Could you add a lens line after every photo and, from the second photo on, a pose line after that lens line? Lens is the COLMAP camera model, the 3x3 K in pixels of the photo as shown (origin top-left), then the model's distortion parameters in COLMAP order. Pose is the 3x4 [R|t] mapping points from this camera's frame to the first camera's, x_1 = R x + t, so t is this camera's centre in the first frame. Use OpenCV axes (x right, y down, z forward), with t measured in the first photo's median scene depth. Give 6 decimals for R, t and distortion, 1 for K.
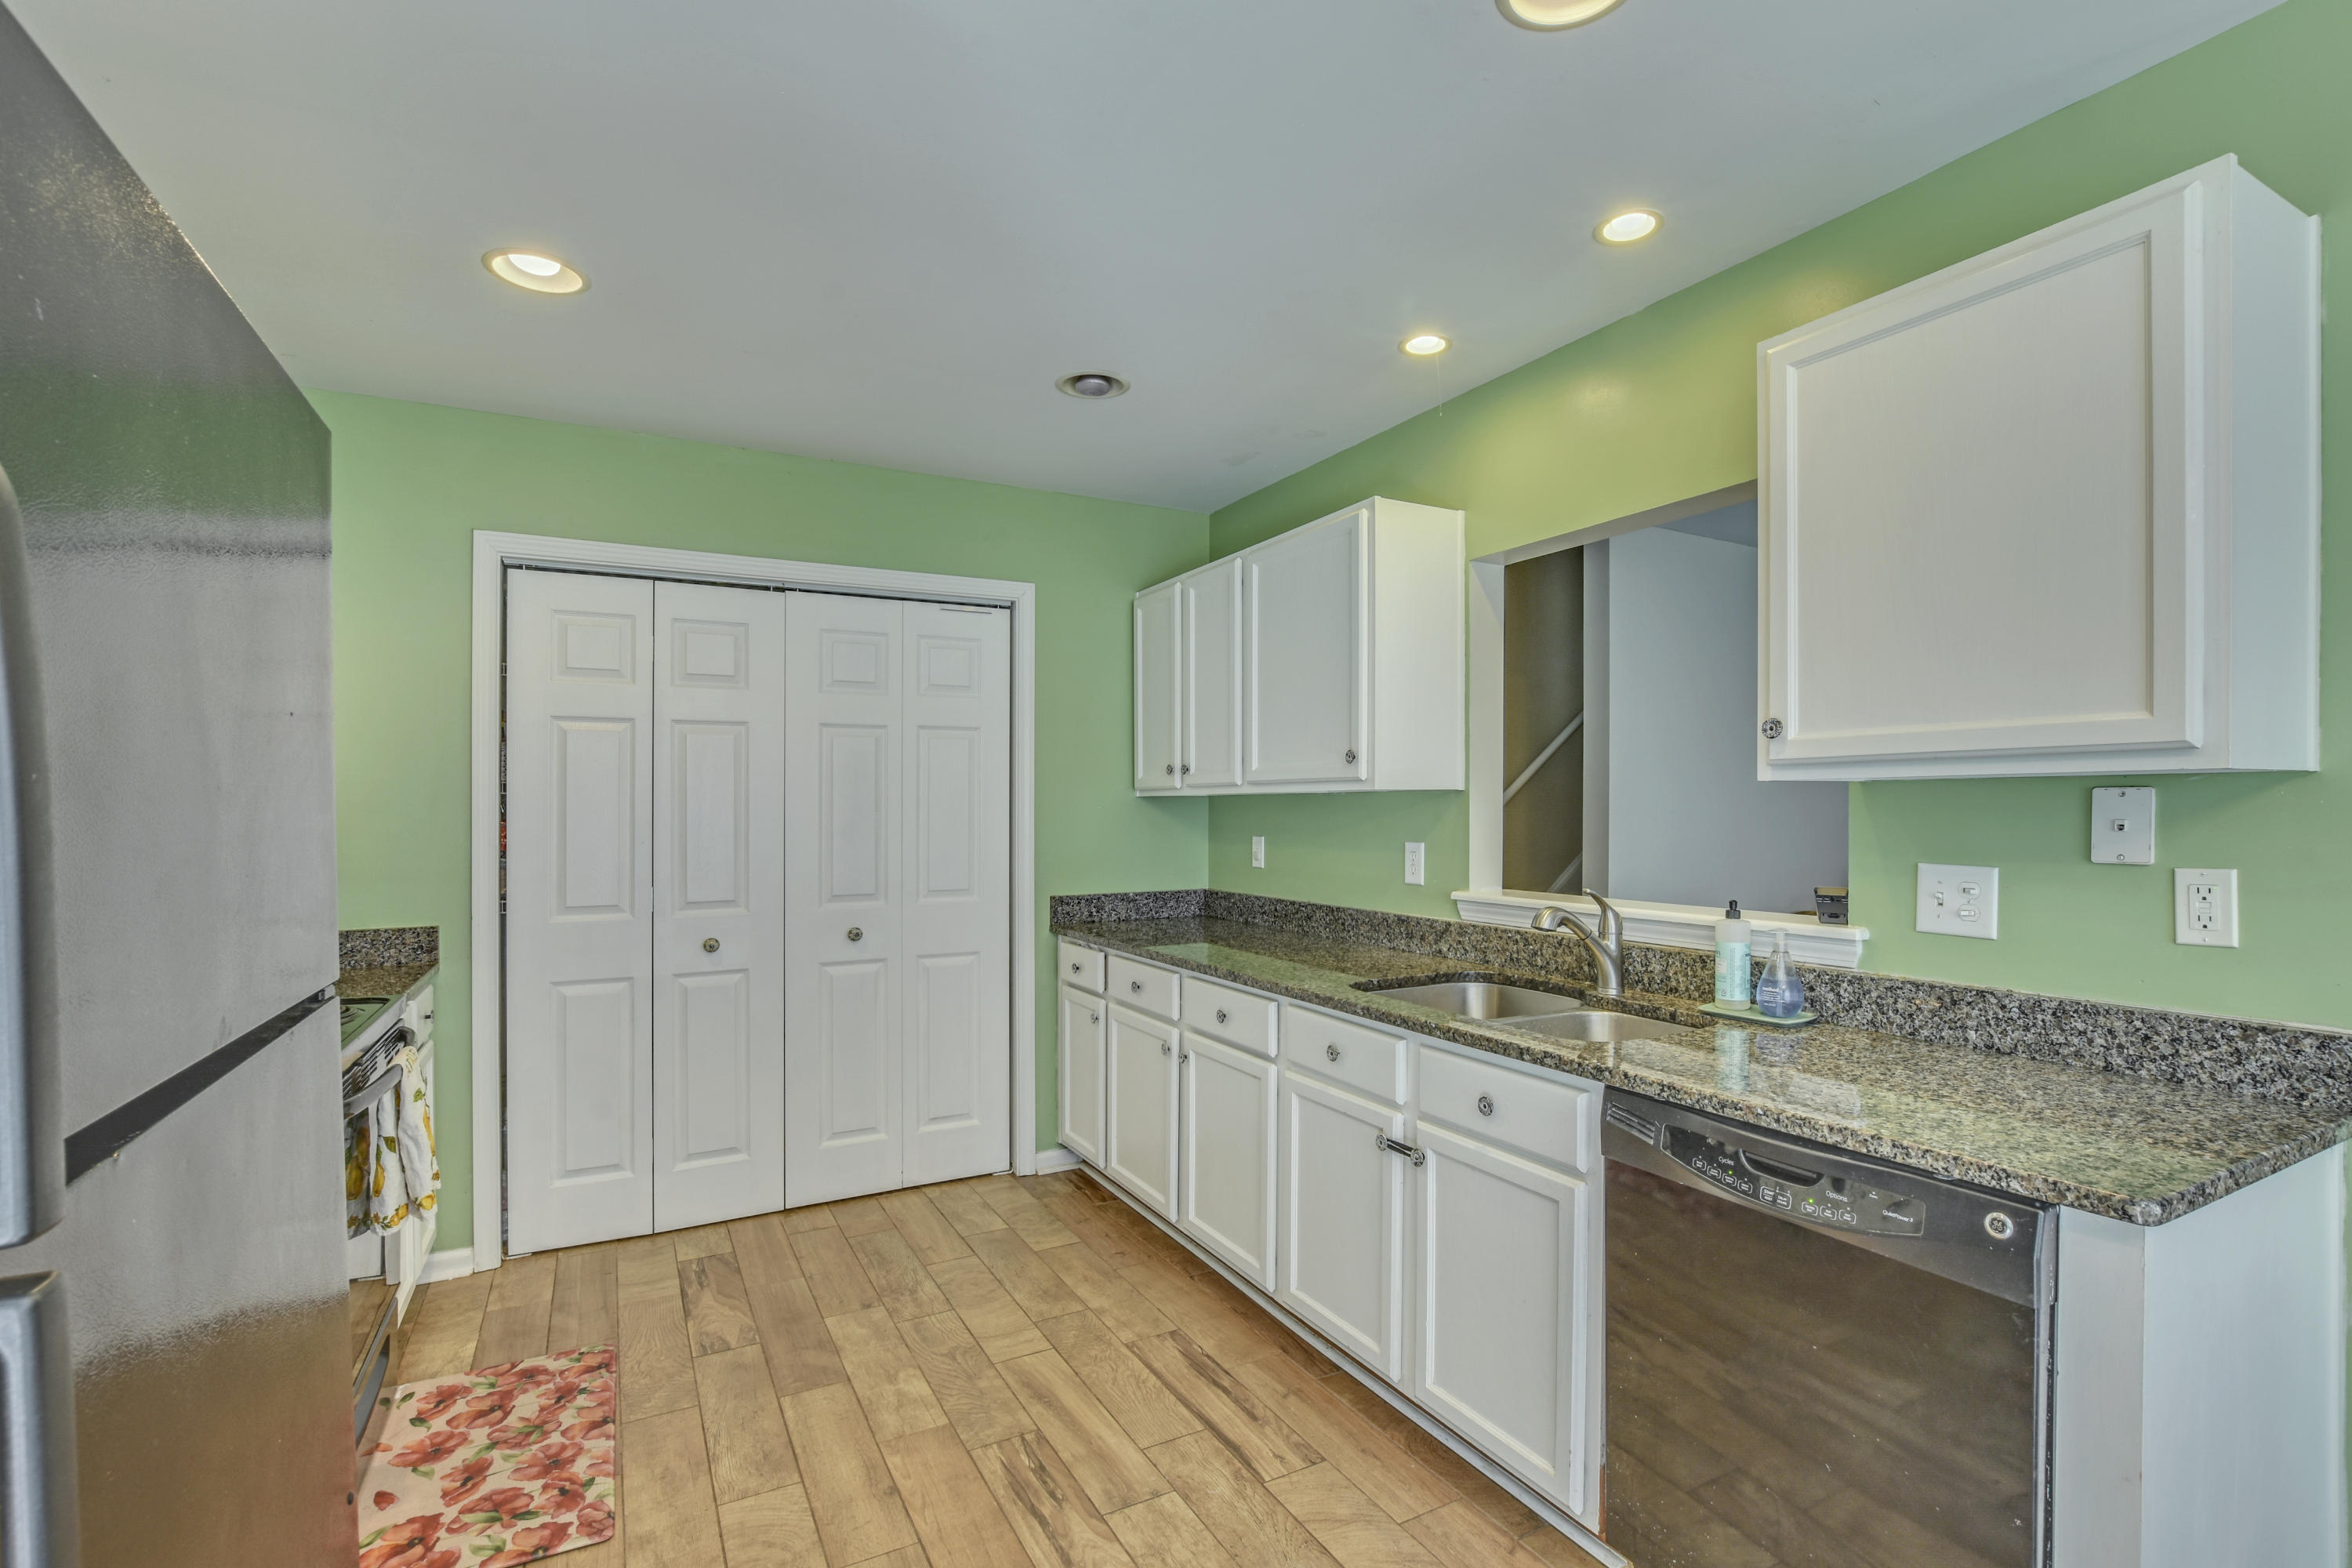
lens RADIAL K [[1035.5, 0, 1175.1], [0, 1035.5, 815.1], [0, 0, 1]] dist [-0.018746, 0.000218]
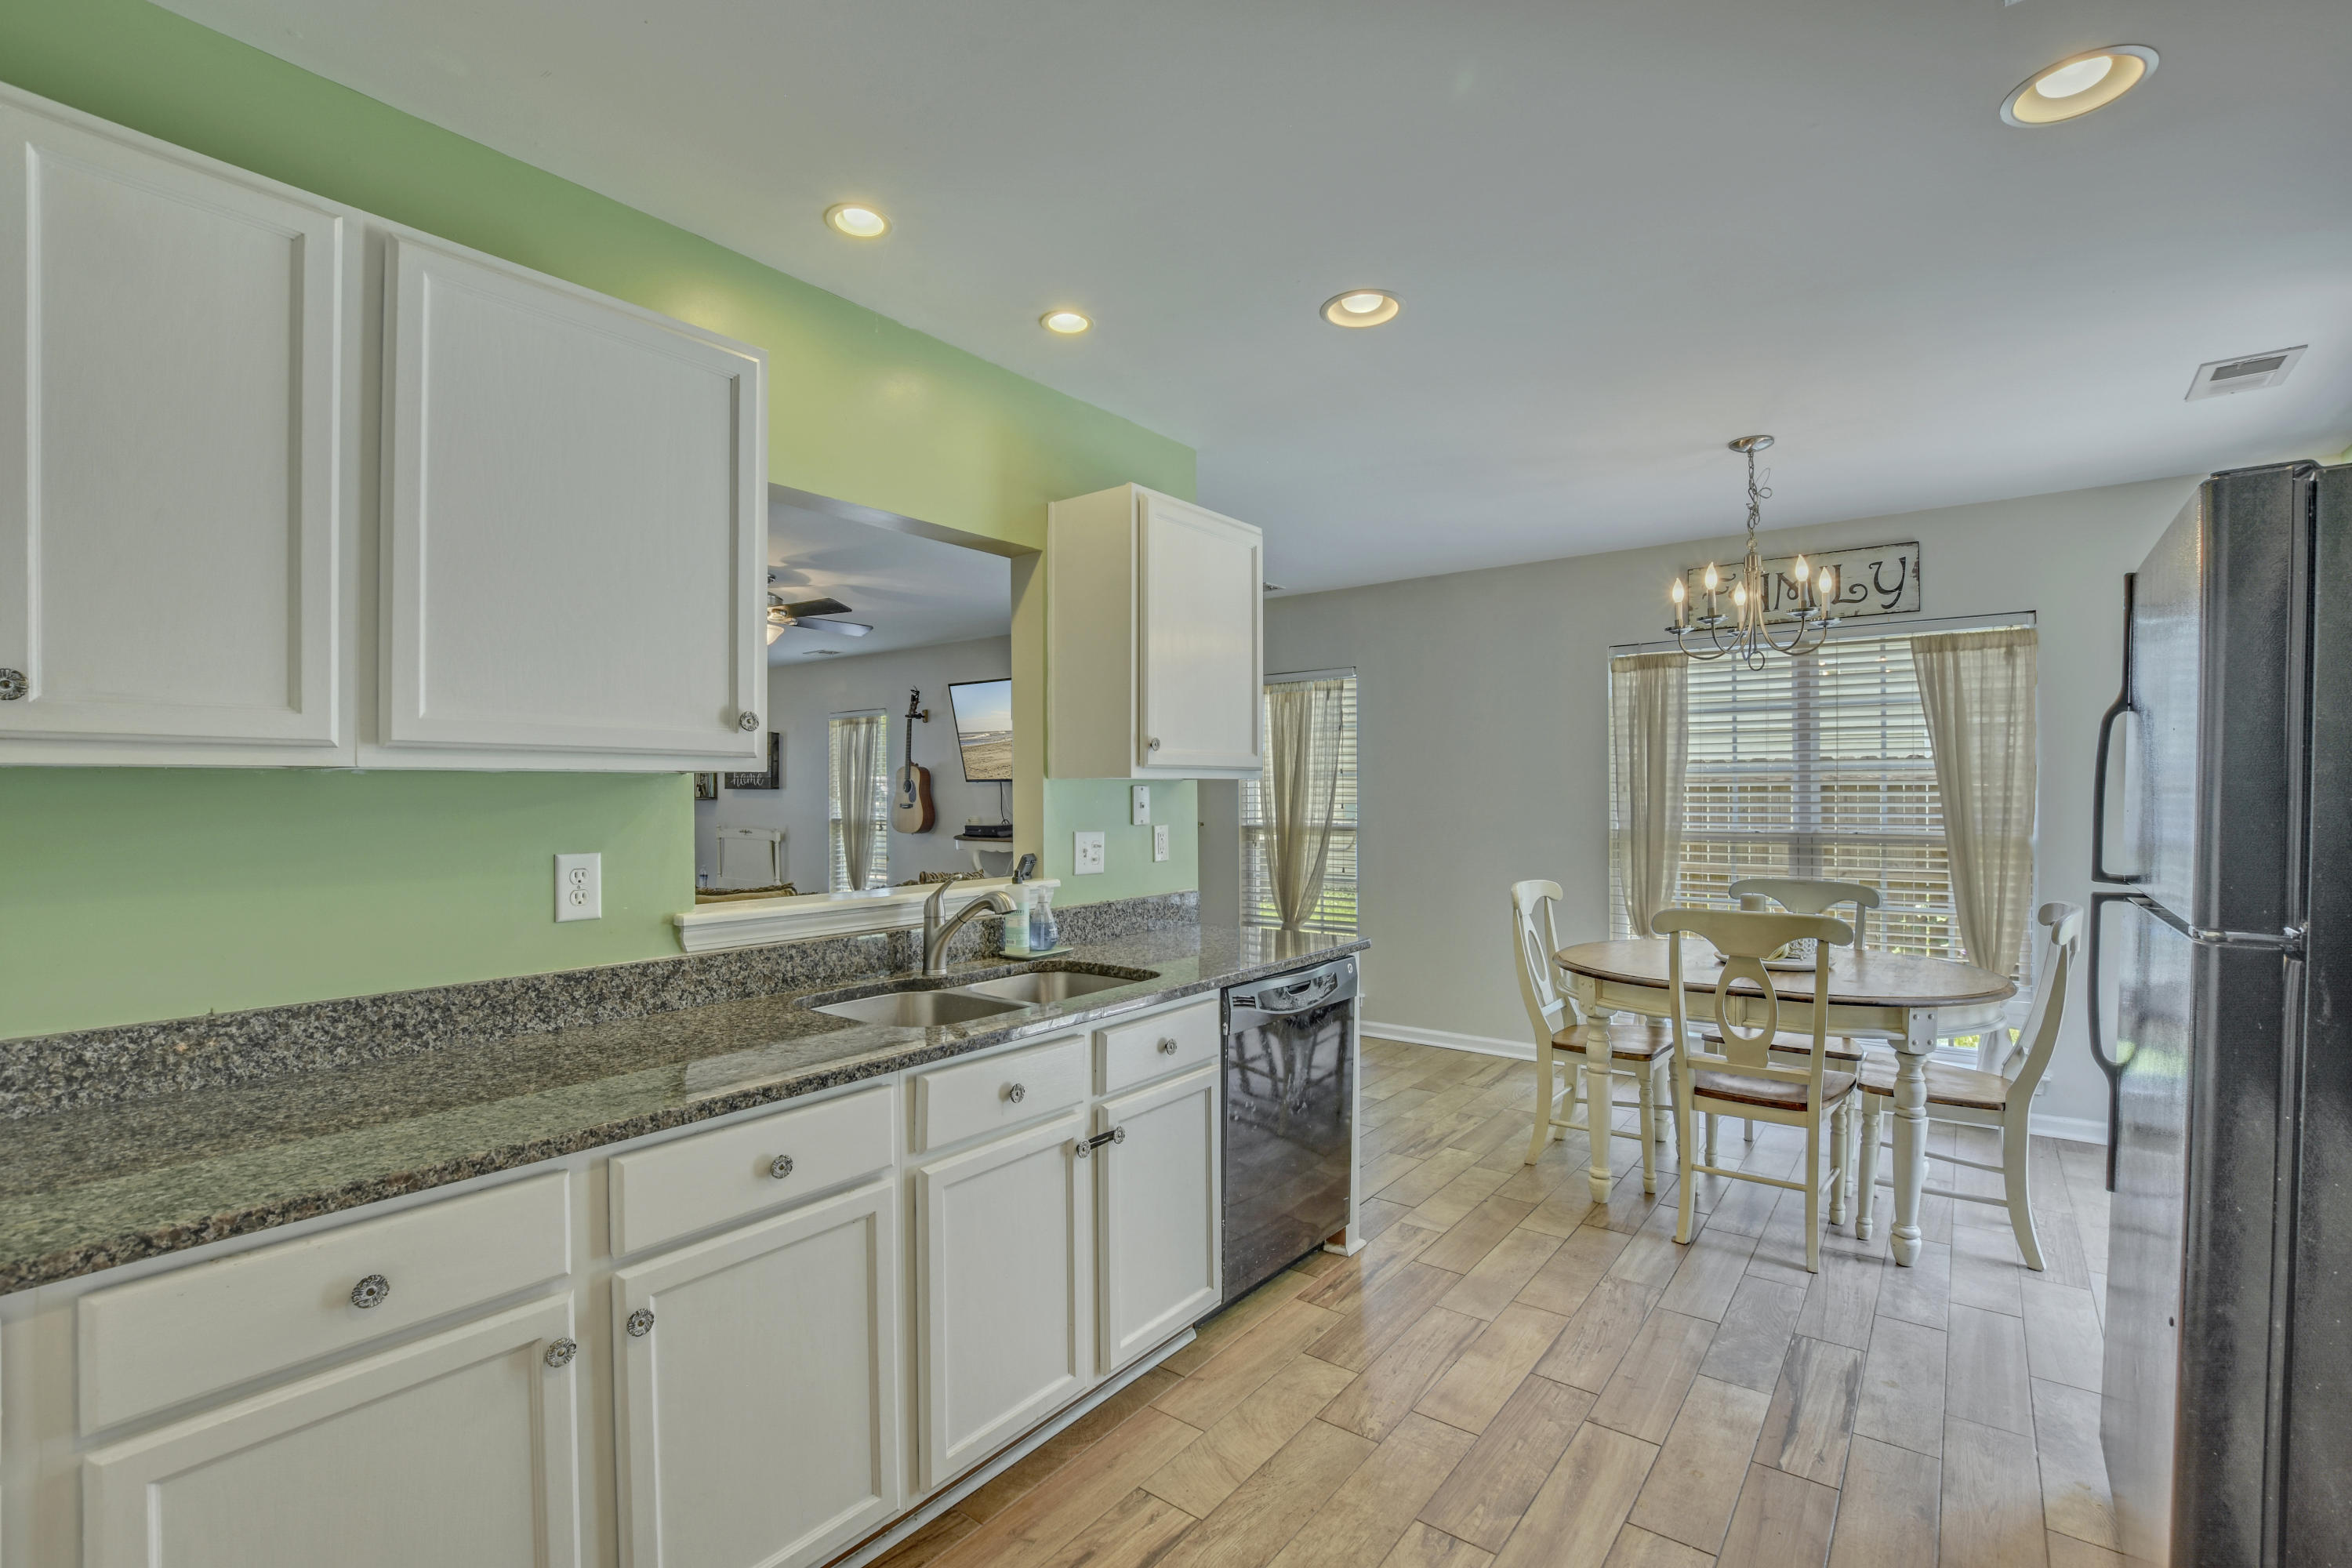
lens RADIAL K [[1041.0, 0, 1180.8], [0, 1041.0, 791.6], [0, 0, 1]] dist [-0.019450, 0.000531]
pose [[-0.400544, 0.007068, 0.916250, -0.544420], [0.012109, 0.999924, -0.002420, -0.007547], [-0.916198, 0.010125, -0.400599, 0.979362]]
